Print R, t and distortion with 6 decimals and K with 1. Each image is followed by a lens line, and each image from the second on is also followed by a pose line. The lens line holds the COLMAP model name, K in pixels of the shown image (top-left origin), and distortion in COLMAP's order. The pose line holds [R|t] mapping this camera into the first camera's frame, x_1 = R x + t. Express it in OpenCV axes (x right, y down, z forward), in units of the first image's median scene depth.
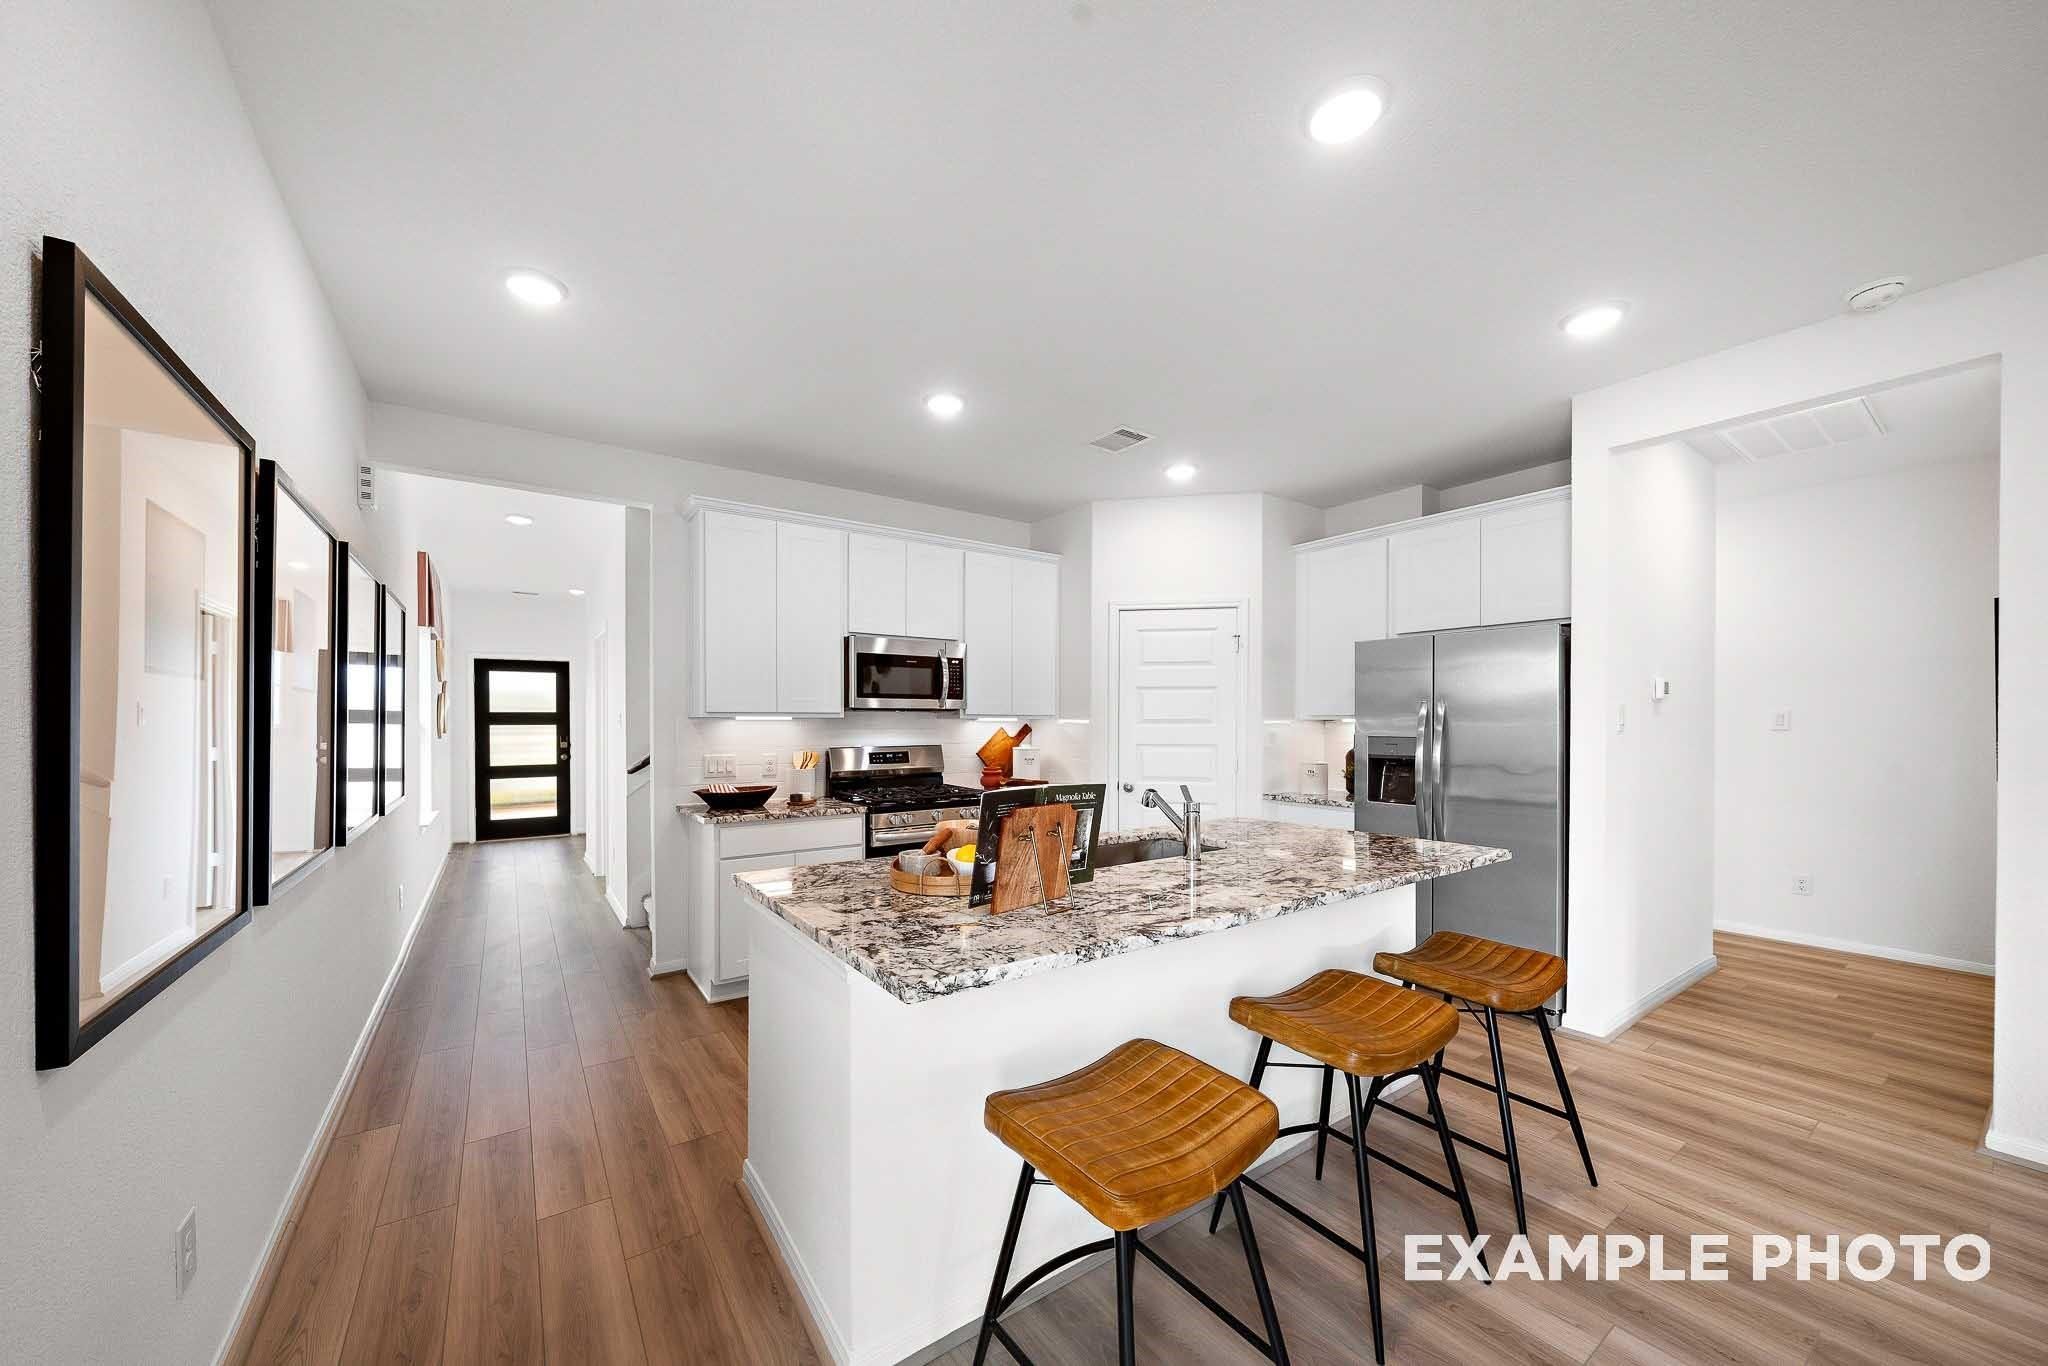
lens RADIAL K [[720.0, 0, 1020.0], [0, 720.0, 715.6], [0, 0, 1]] dist [-0.000565, -0.000028]
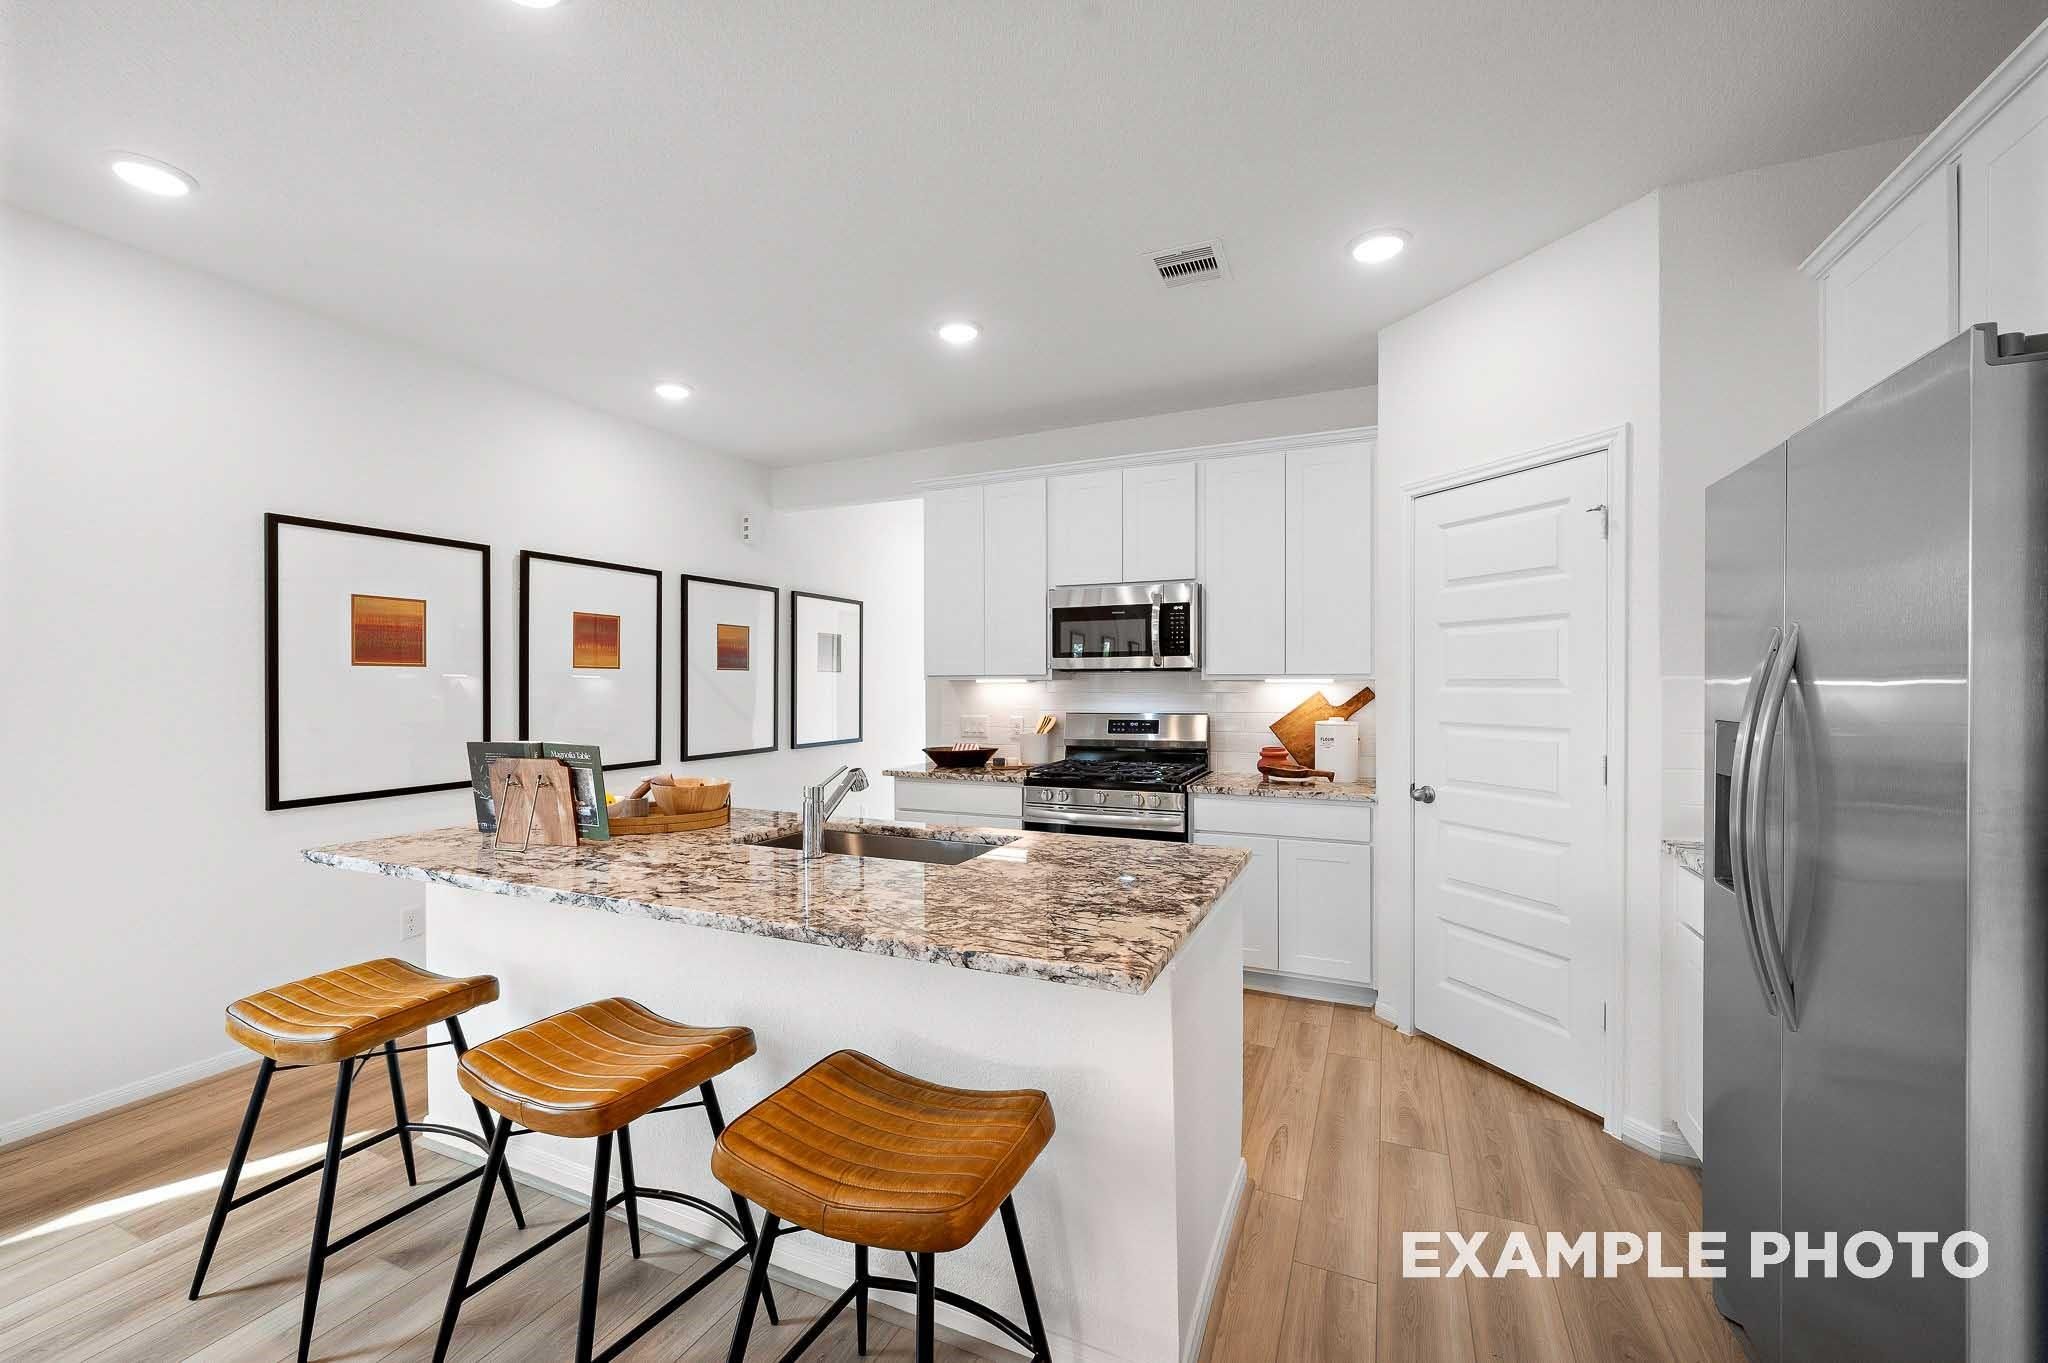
lens RADIAL K [[844.3, 0, 1024.0], [0, 844.3, 681.5], [0, 0, 1]] dist [0.000232, -0.000062]
pose [[0.523577, -0.006078, -0.851957, 0.620685], [0.009491, 0.999954, -0.001301, 0.005460], [0.851926, -0.007405, 0.523610, 0.381984]]
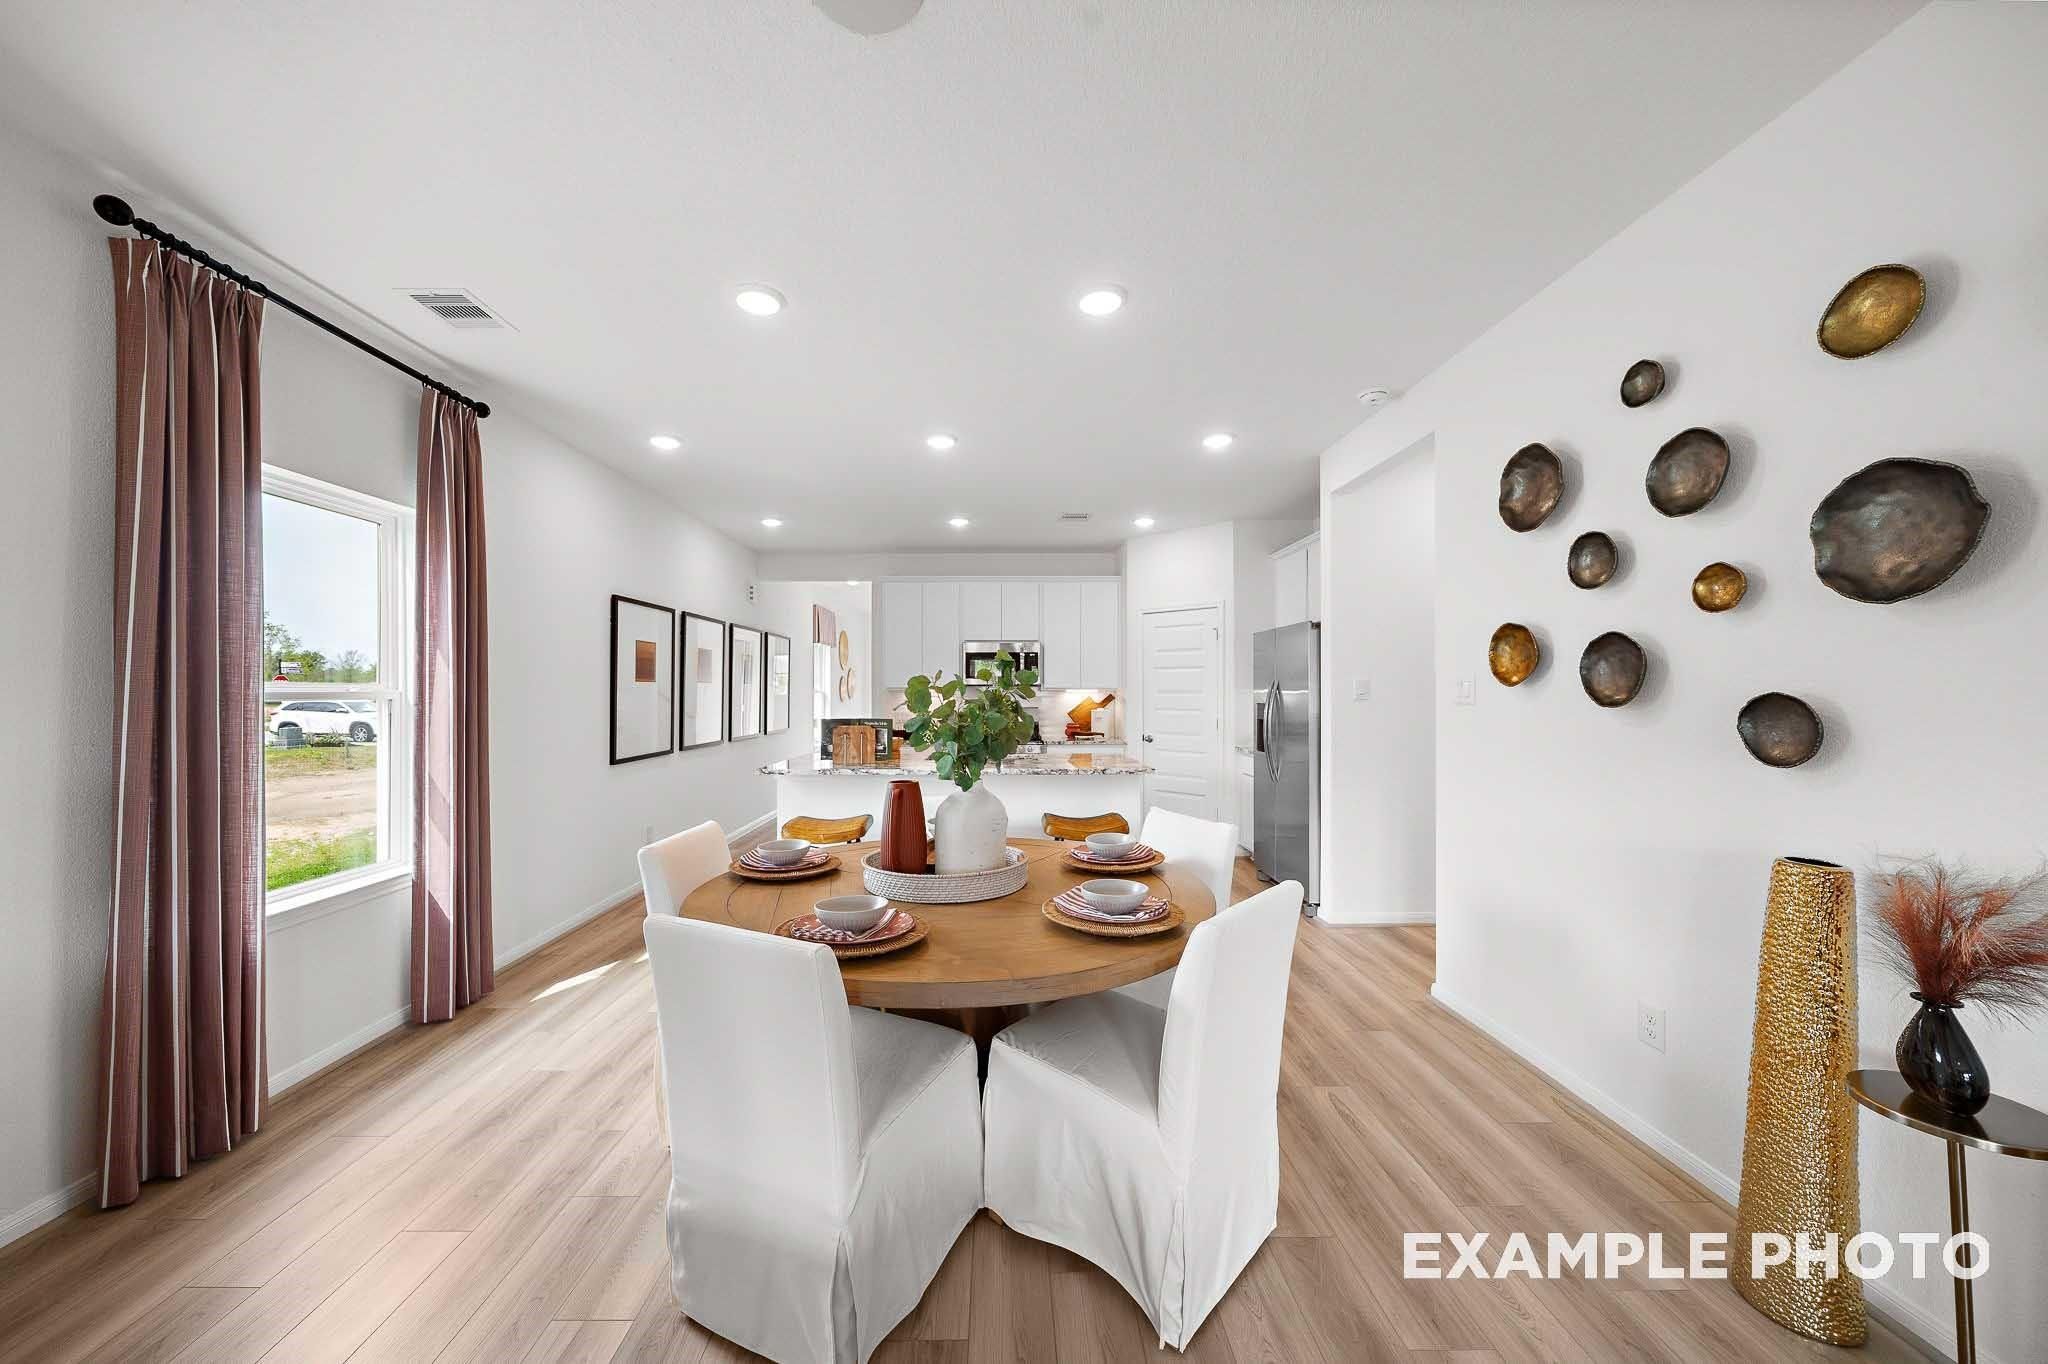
lens RADIAL K [[677.0, 0, 1032.9], [0, 677.0, 687.1], [0, 0, 1]] dist [0.000168, 0.000004]
pose [[0.843388, -0.006693, -0.537264, 0.734511], [0.007153, 0.999974, -0.001229, -0.001519], [0.537258, -0.002807, 0.843413, -0.275119]]
